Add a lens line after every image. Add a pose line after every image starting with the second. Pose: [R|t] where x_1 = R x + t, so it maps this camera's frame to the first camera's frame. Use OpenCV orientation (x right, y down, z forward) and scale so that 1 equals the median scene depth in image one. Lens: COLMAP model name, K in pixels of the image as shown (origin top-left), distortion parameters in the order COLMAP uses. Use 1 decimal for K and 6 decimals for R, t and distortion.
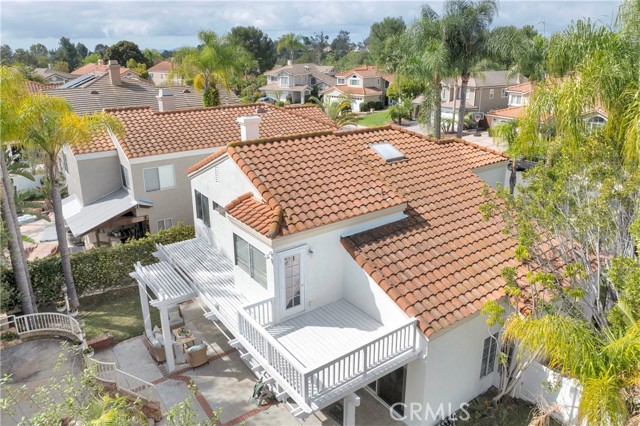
lens RADIAL K [[435.4, 0, 320.0], [0, 435.4, 213.0], [0, 0, 1]] dist [-0.043949, -0.002247]
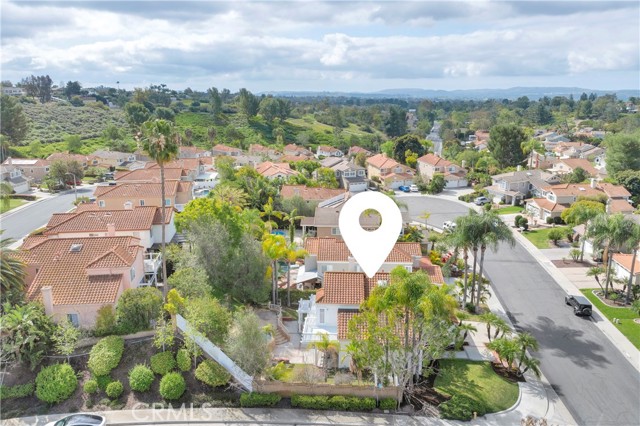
lens RADIAL K [[435.4, 0, 320.0], [0, 435.4, 213.0], [0, 0, 1]] dist [-0.043949, -0.002247]
pose [[0.764041, 0.161644, -0.624590, 0.351366], [-0.214162, 0.976755, -0.009195, -0.109622], [0.608585, 0.140789, 0.780899, -0.347784]]
